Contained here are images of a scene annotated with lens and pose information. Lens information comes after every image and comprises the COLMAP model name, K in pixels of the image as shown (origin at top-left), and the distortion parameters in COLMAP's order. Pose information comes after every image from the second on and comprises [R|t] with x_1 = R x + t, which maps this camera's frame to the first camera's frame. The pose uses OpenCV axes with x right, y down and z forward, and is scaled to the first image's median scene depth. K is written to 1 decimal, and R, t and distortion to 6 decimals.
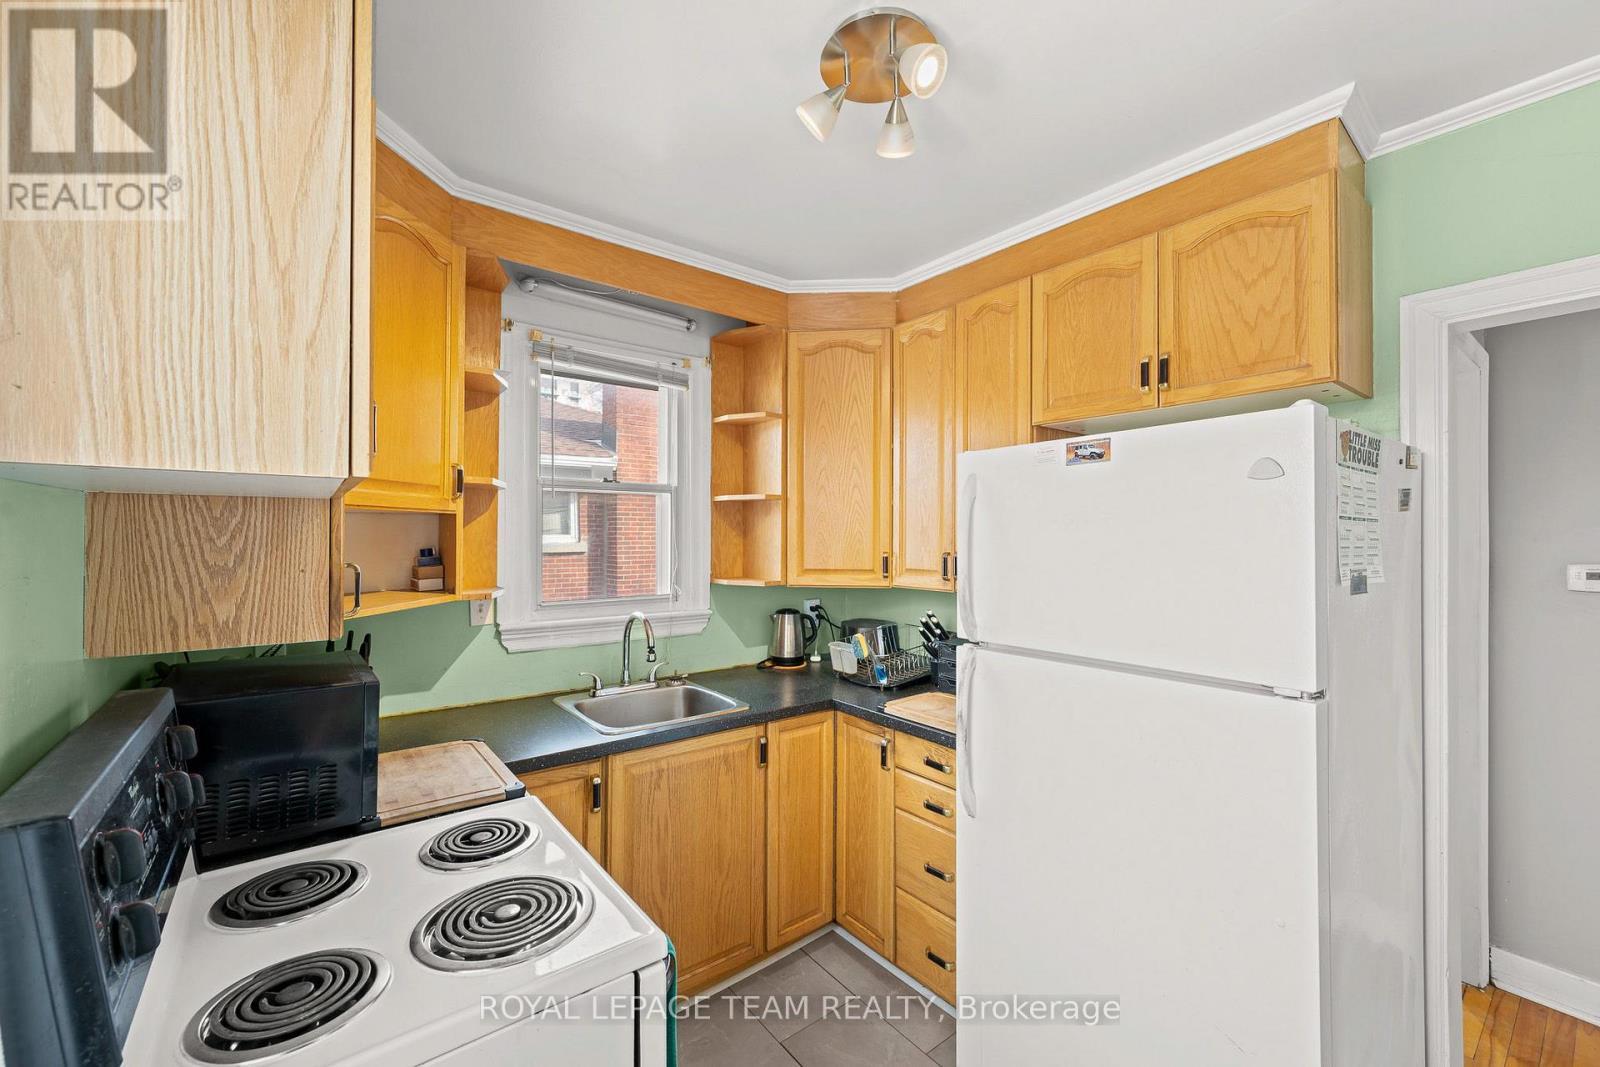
lens RADIAL K [[647.5, 0, 805.6], [0, 647.5, 534.6], [0, 0, 1]] dist [0.000329, 0.000462]
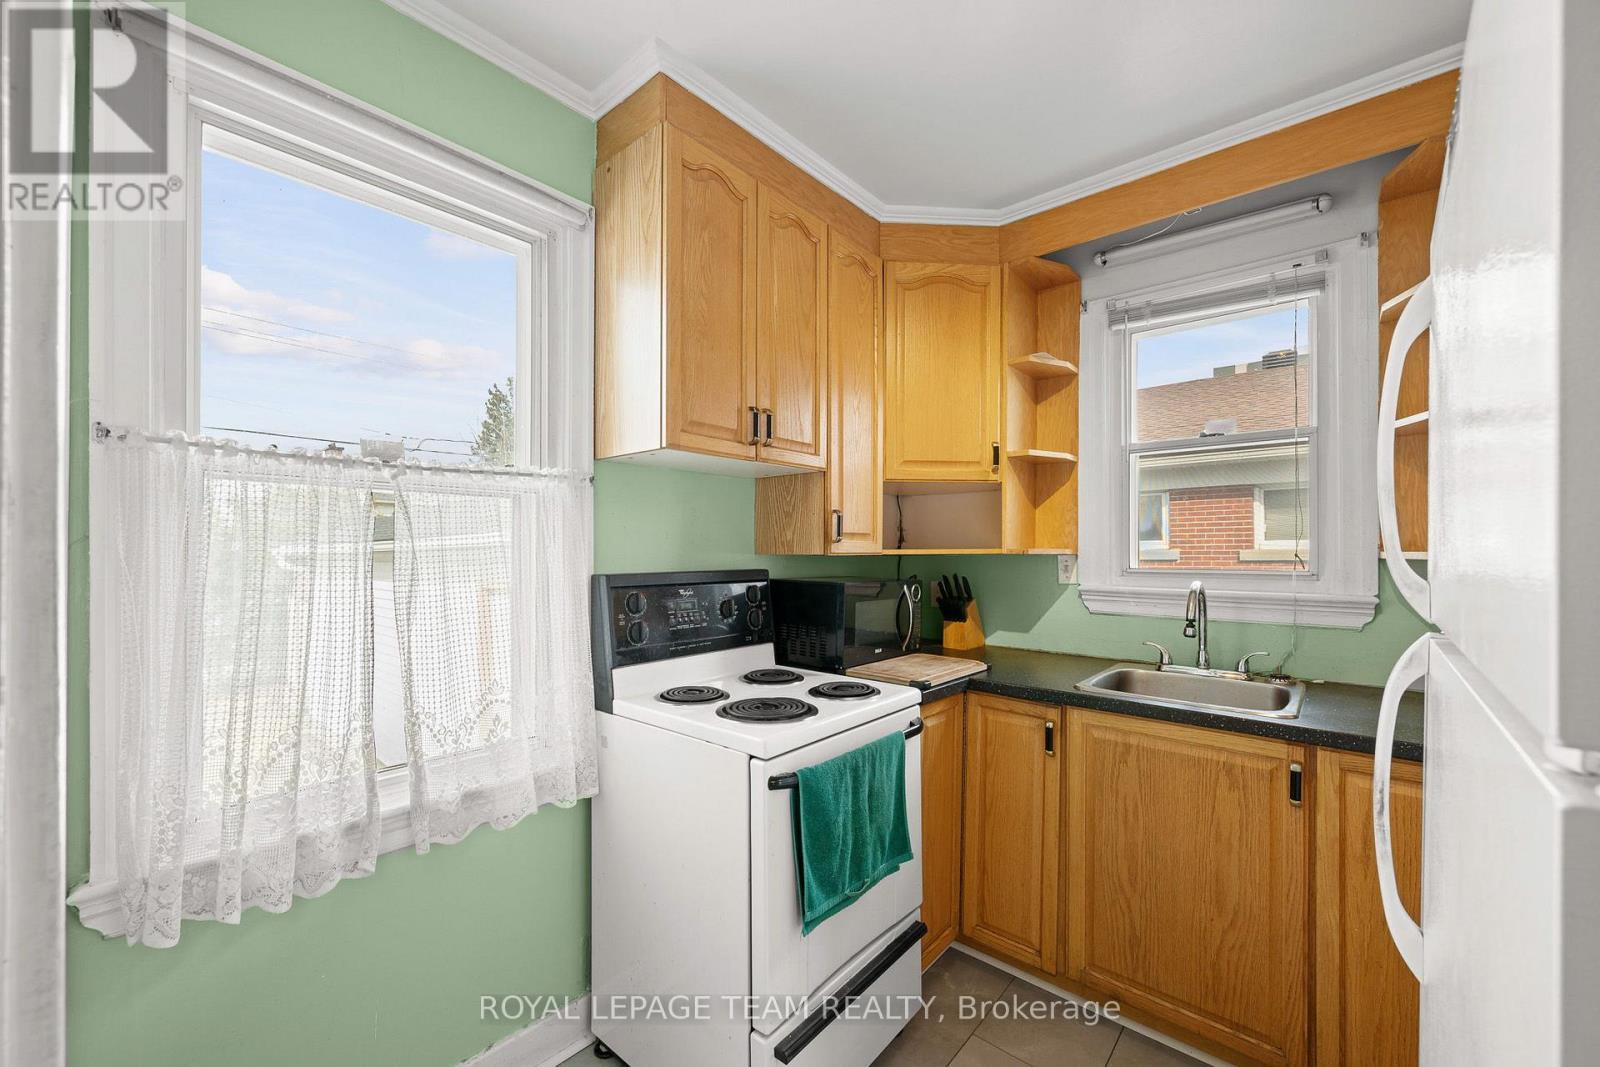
lens RADIAL K [[647.5, 0, 806.0], [0, 647.5, 546.7], [0, 0, 1]] dist [0.000329, 0.000462]
pose [[0.192714, -0.007460, -0.981227, 0.500892], [0.003443, 0.999970, -0.006927, 0.080775], [0.981249, -0.002043, 0.192734, 0.337654]]
